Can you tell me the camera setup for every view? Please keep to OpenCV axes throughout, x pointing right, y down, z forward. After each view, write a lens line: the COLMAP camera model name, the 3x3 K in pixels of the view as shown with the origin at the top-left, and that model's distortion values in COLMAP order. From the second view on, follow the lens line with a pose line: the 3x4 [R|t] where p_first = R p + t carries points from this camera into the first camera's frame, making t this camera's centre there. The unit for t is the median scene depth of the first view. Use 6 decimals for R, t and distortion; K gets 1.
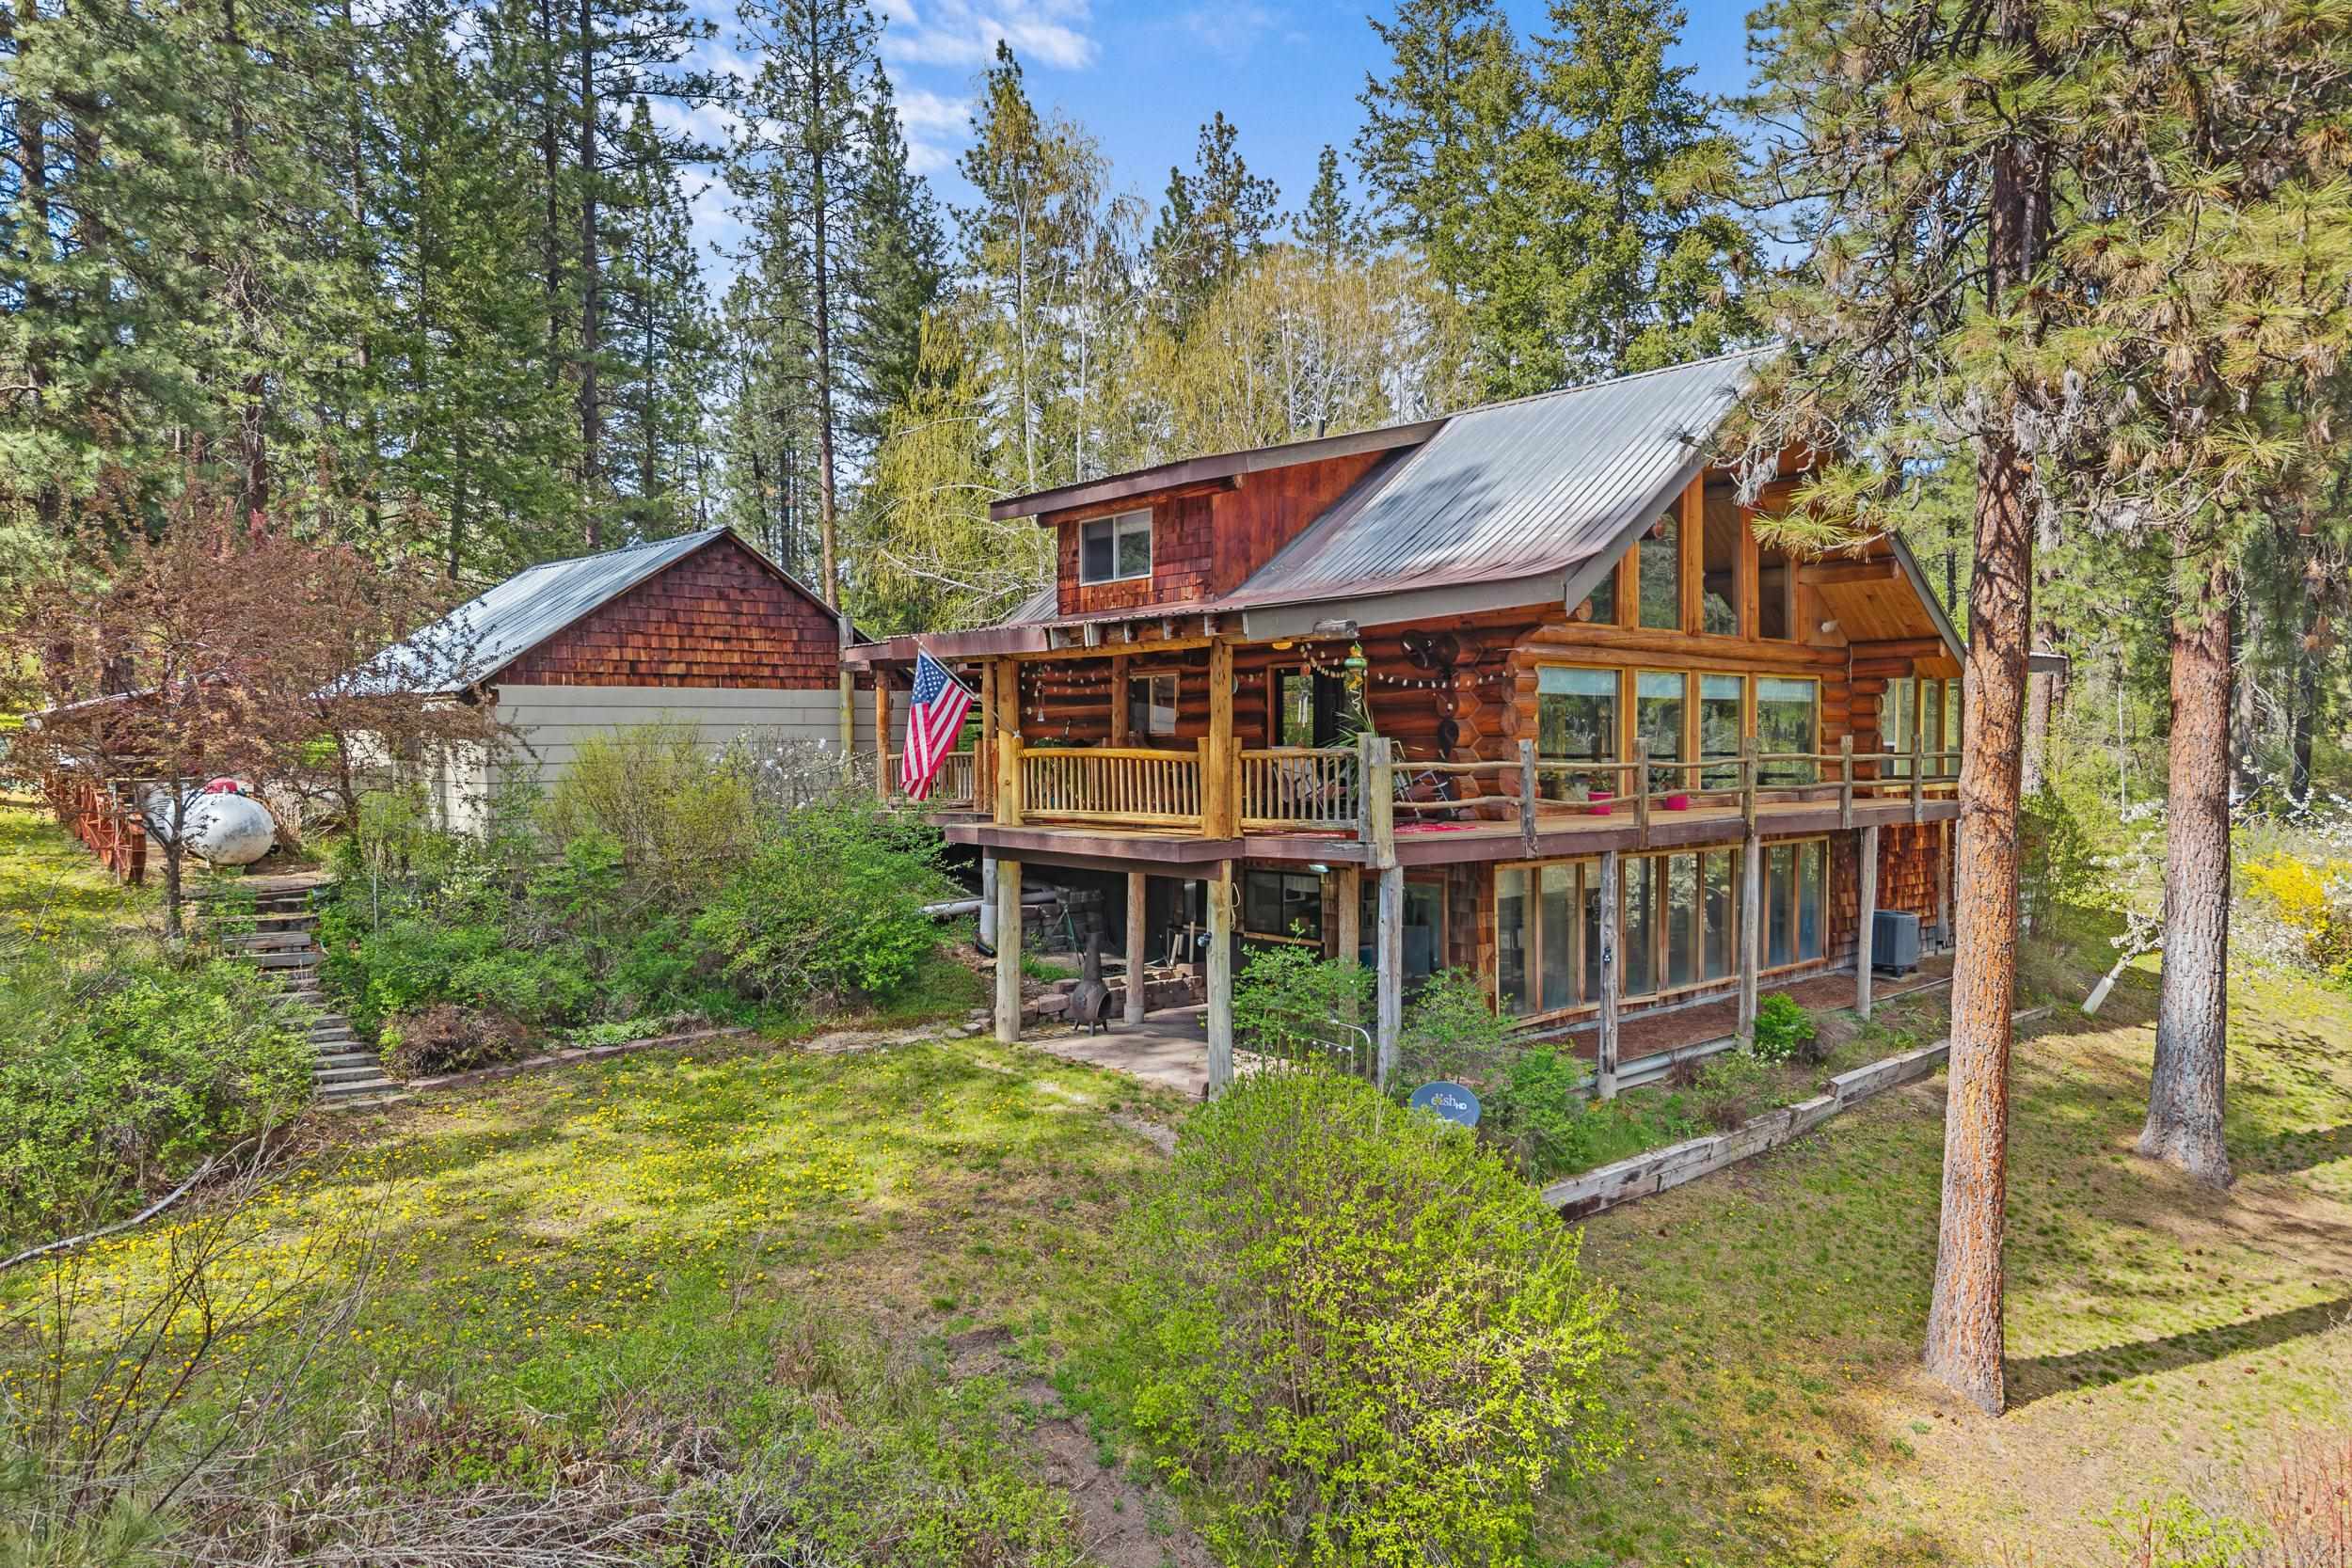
lens RADIAL K [[1576.1, 0, 1170.4], [0, 1576.1, 778.9], [0, 0, 1]] dist [0.006002, -0.011623]
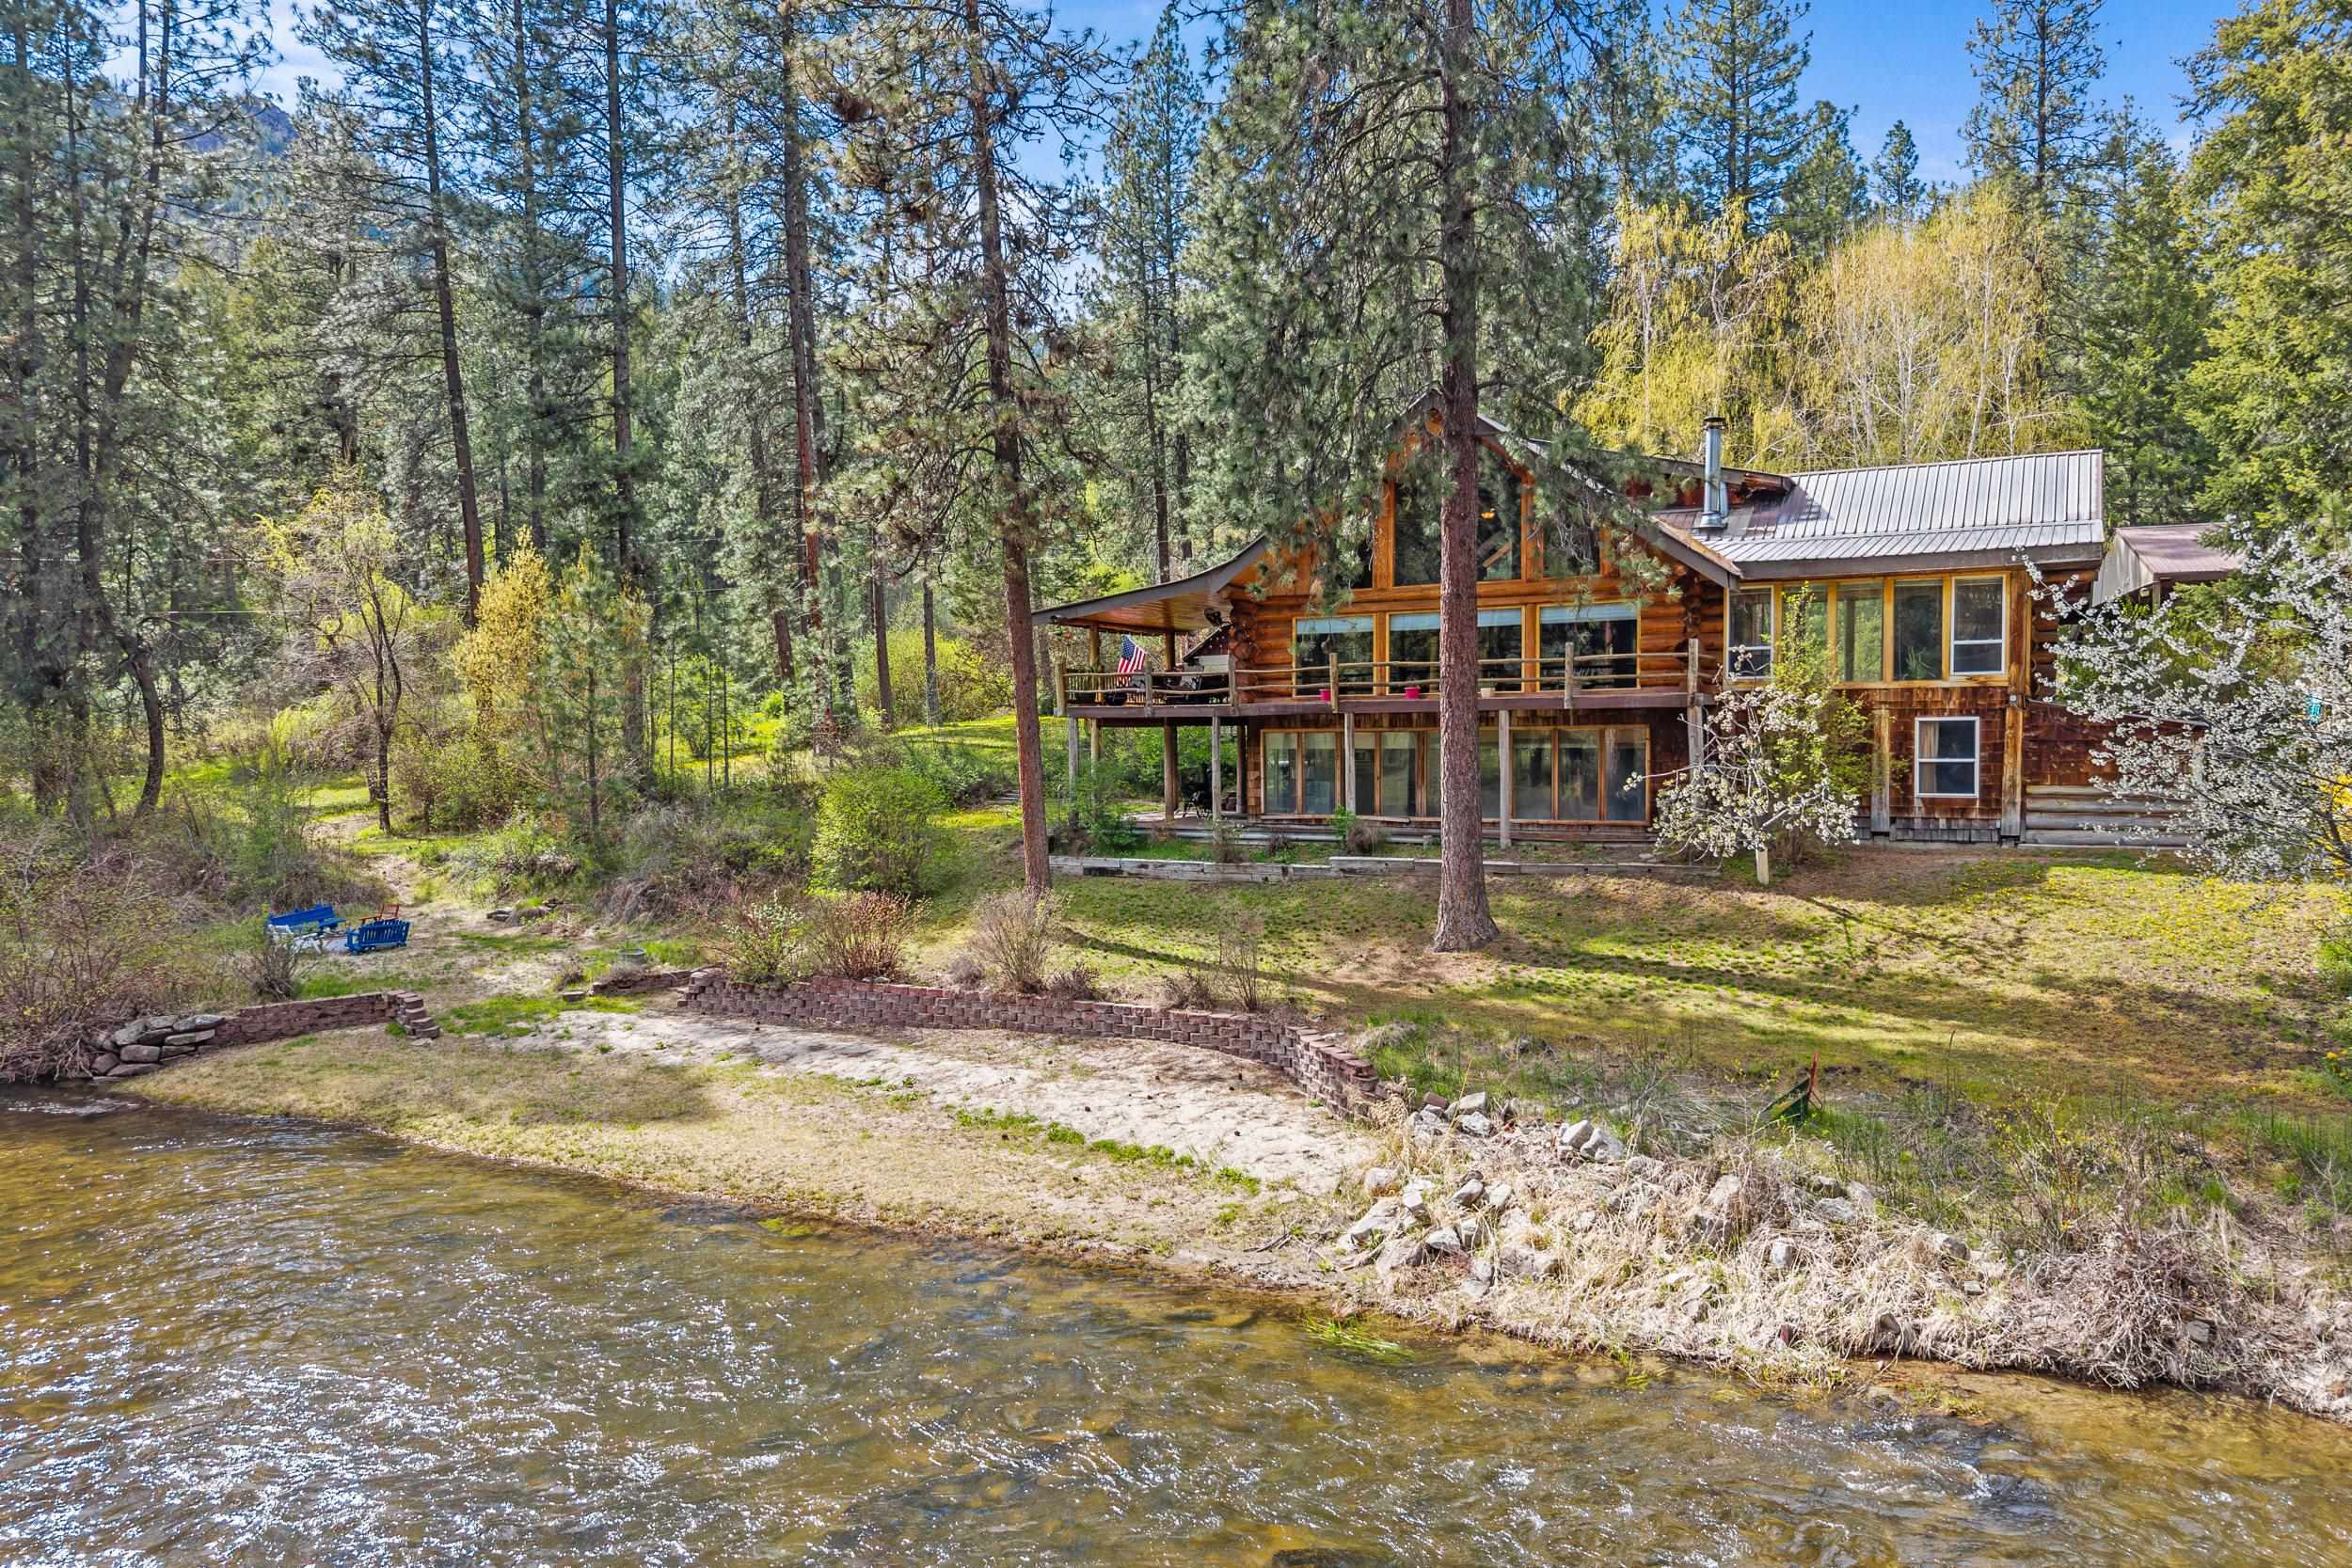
lens RADIAL K [[1576.1, 0, 1170.1], [0, 1576.1, 785.9], [0, 0, 1]] dist [0.006002, -0.011623]
pose [[0.306429, 0.029185, -0.951446, 1.904813], [-0.014817, 0.999555, 0.025888, 0.075102], [0.951778, 0.006165, 0.306726, 0.320684]]
